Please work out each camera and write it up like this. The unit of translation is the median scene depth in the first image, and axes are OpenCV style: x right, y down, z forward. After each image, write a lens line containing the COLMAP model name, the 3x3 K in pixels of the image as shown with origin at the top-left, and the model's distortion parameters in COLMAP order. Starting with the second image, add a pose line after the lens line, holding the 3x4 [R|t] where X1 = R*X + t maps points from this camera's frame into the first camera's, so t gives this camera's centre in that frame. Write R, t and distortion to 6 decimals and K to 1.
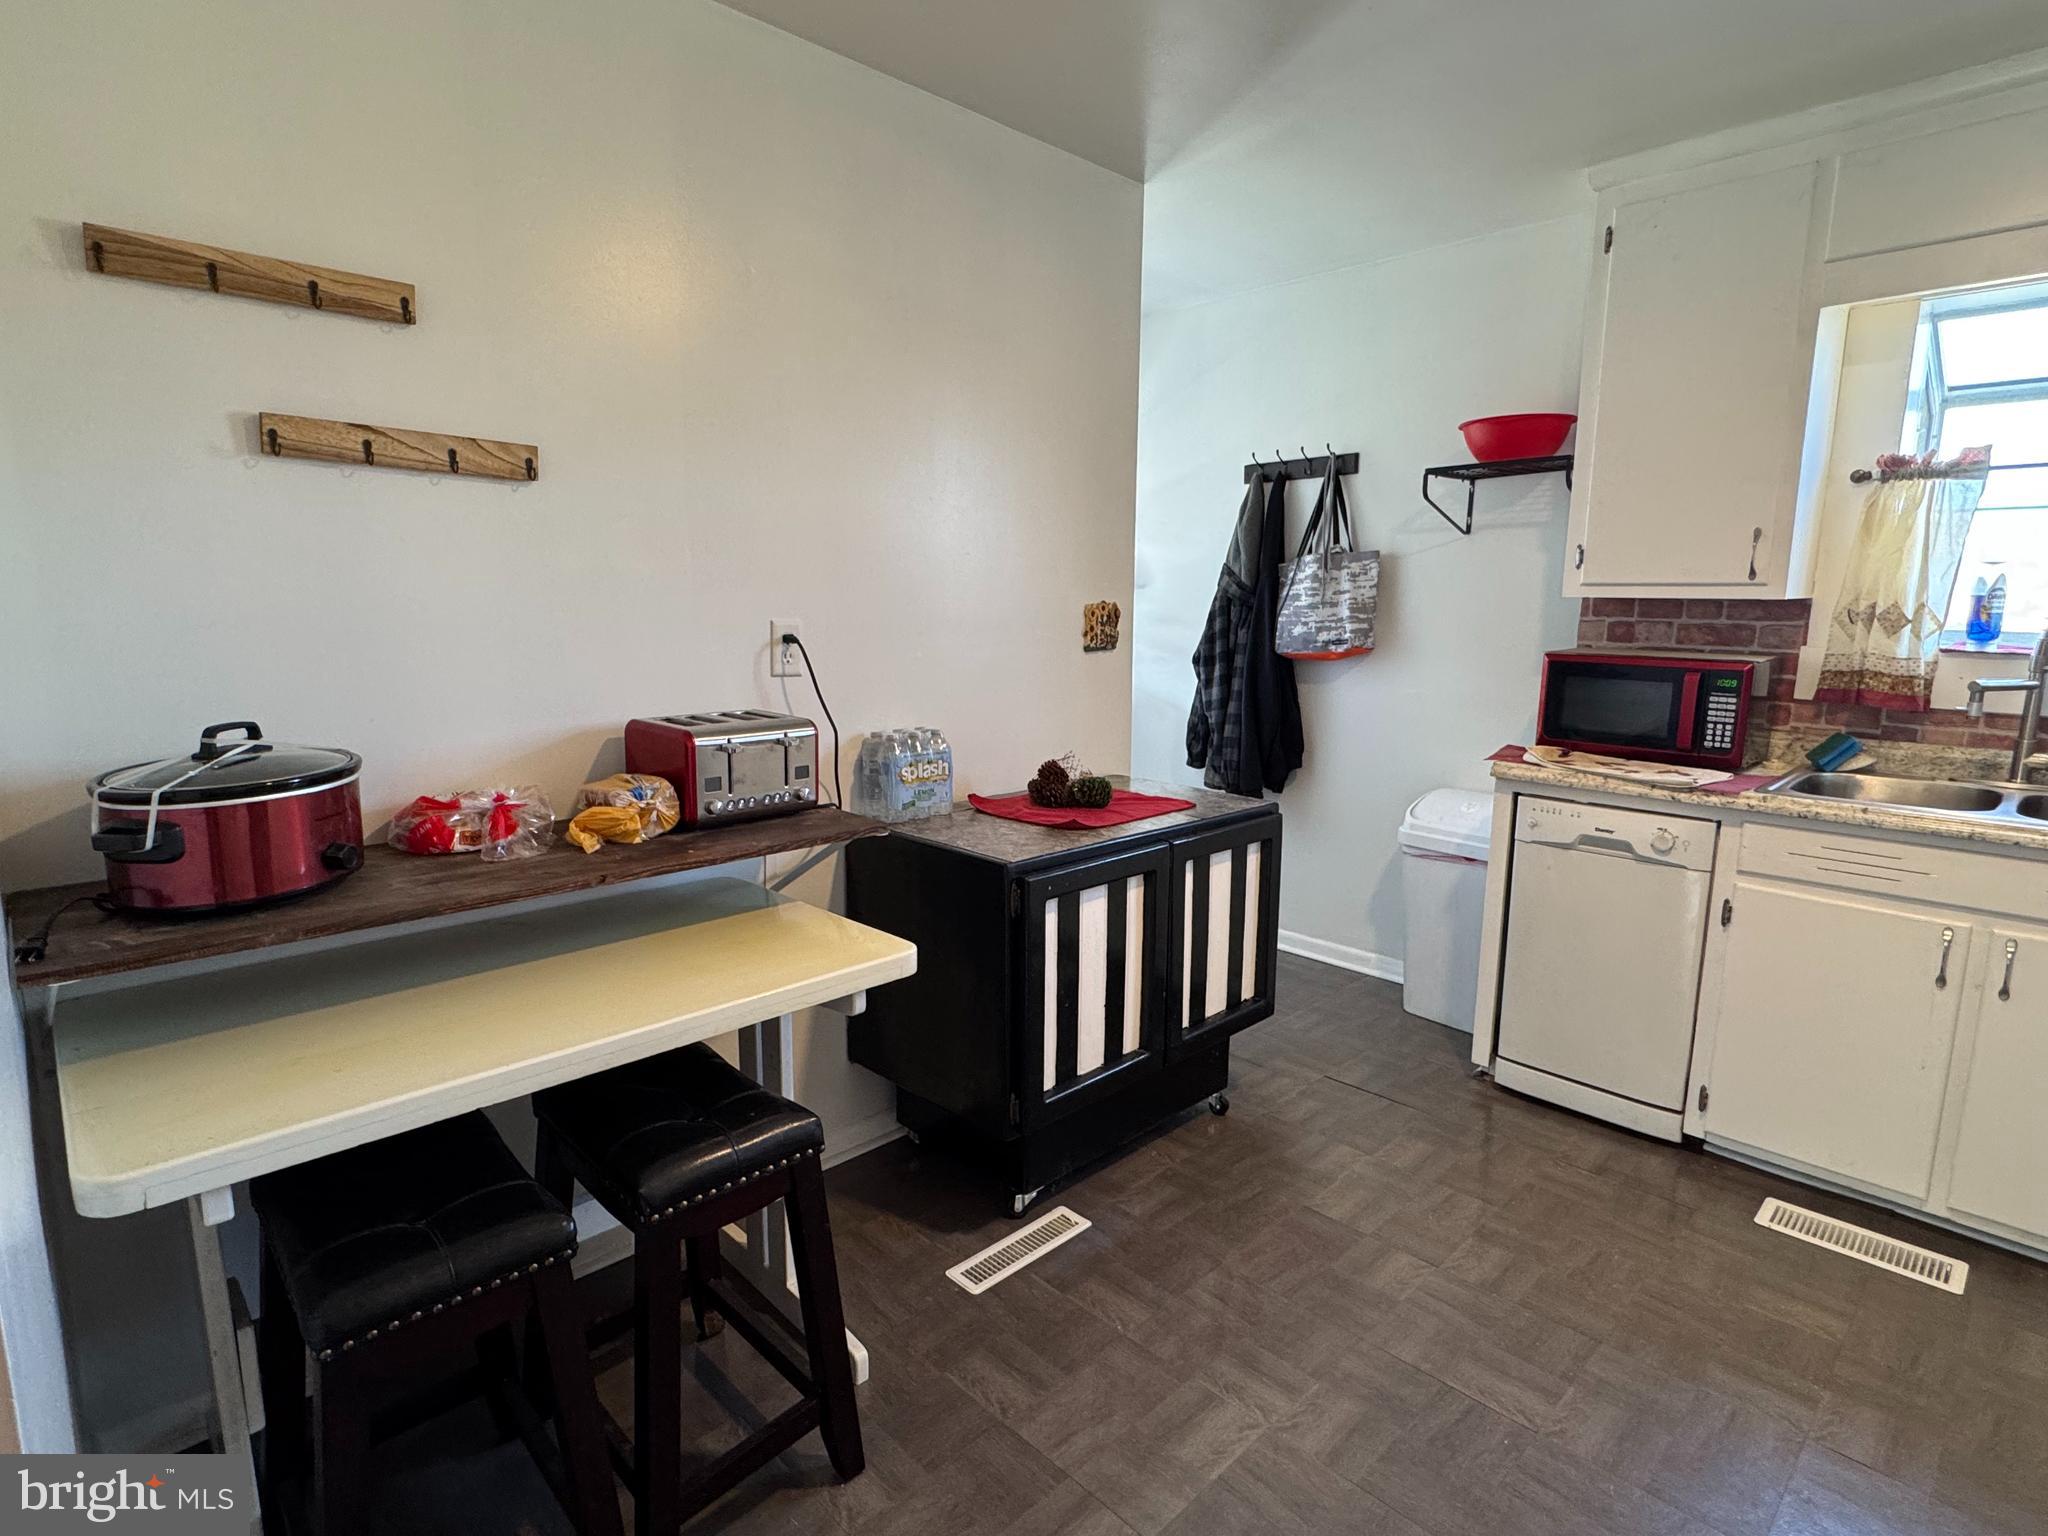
lens RADIAL K [[1061.6, 0, 1023.8], [0, 1061.6, 772.3], [0, 0, 1]] dist [-0.001795, -0.001877]
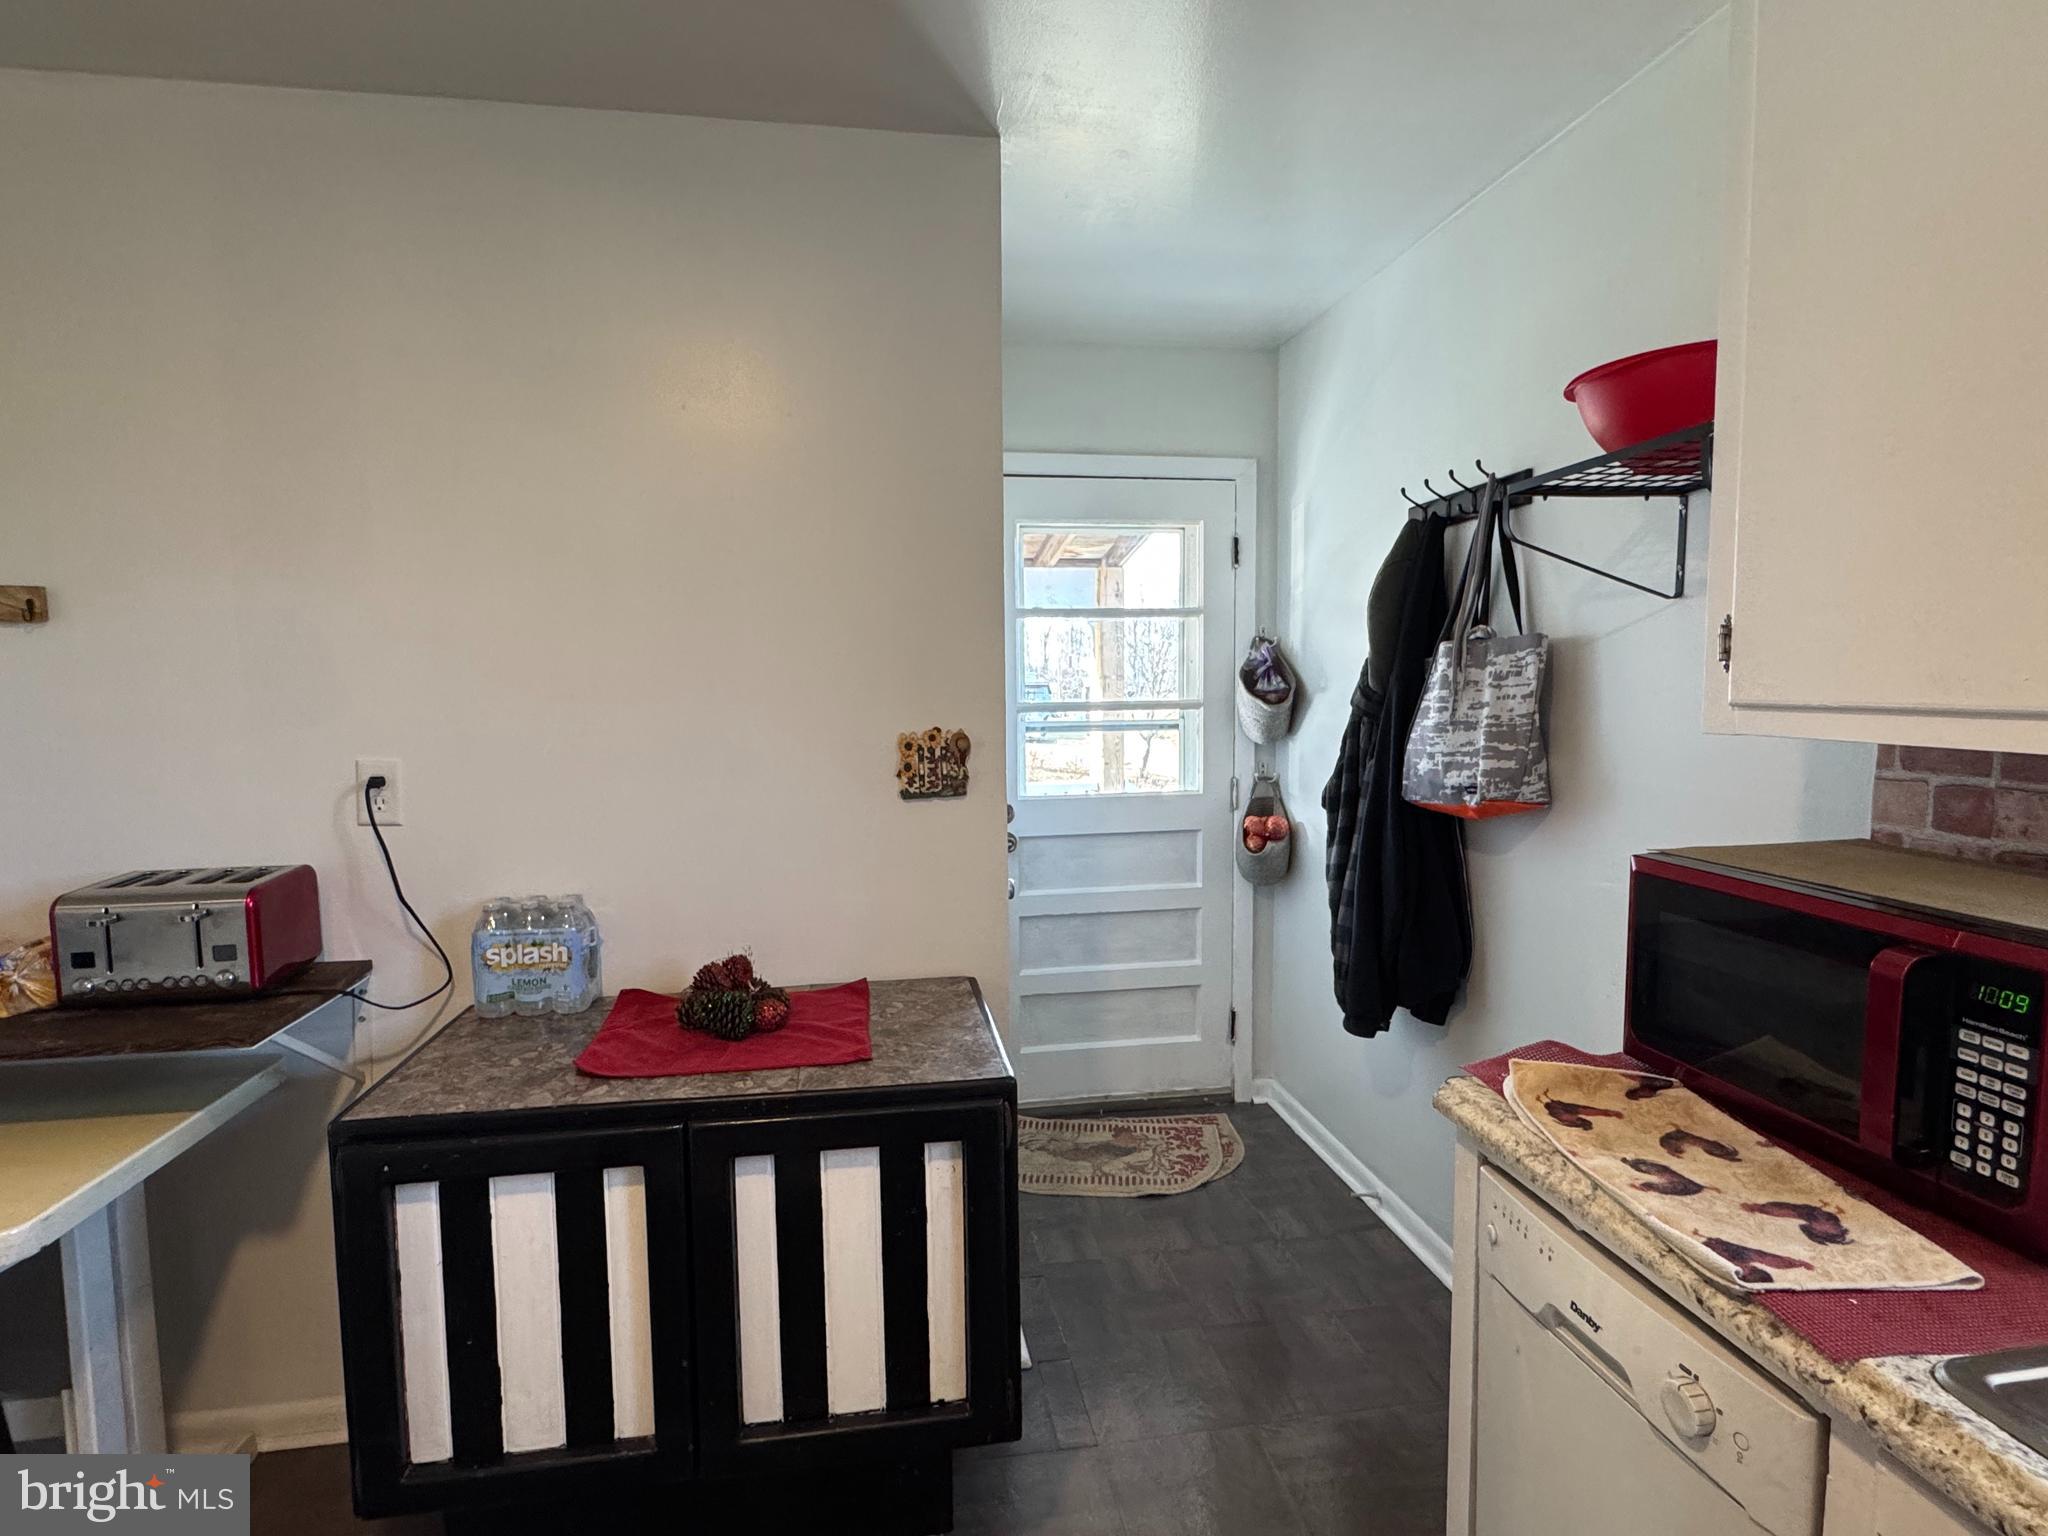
lens RADIAL K [[1061.6, 0, 1023.8], [0, 1061.6, 772.3], [0, 0, 1]] dist [-0.001795, -0.001877]
pose [[0.816943, 0.036744, -0.575546, 0.589657], [-0.080085, 0.995527, -0.050119, -0.113764], [0.571130, 0.087037, 0.816232, 0.519356]]
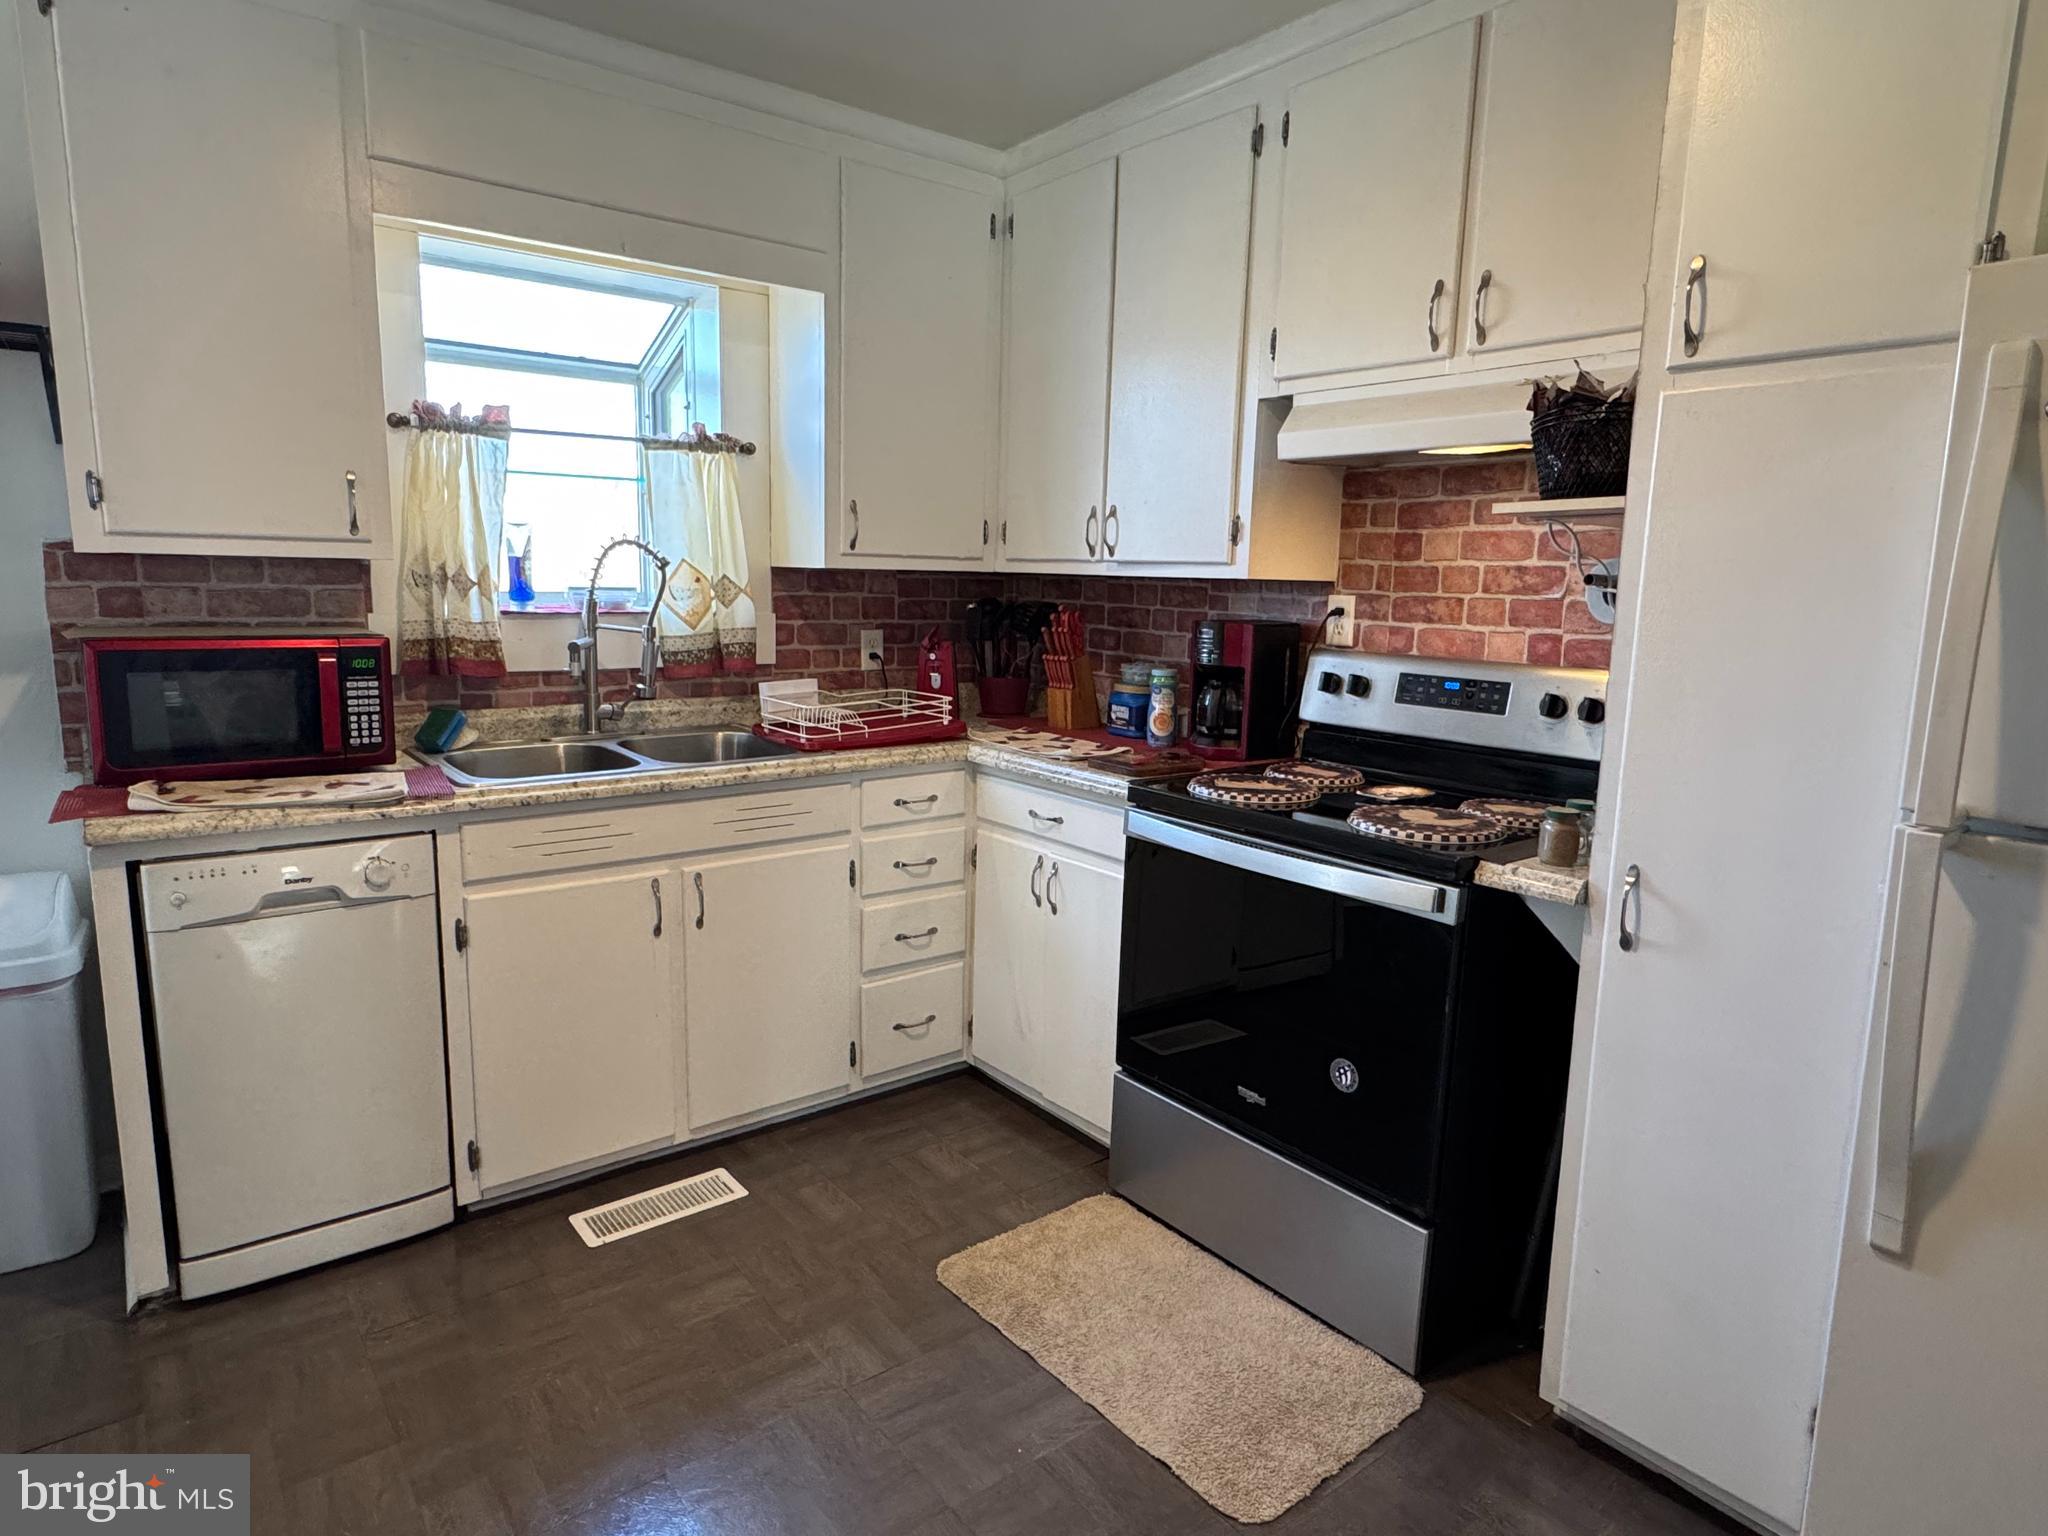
lens RADIAL K [[1162.0, 0, 1014.4], [0, 1162.0, 764.0], [0, 0, 1]] dist [-0.005419, 0.002024]
pose [[0.108819, -0.165723, 0.980150, -0.156522], [0.143841, 0.978253, 0.149432, -0.069158], [-0.983600, 0.124725, 0.130291, 0.403481]]
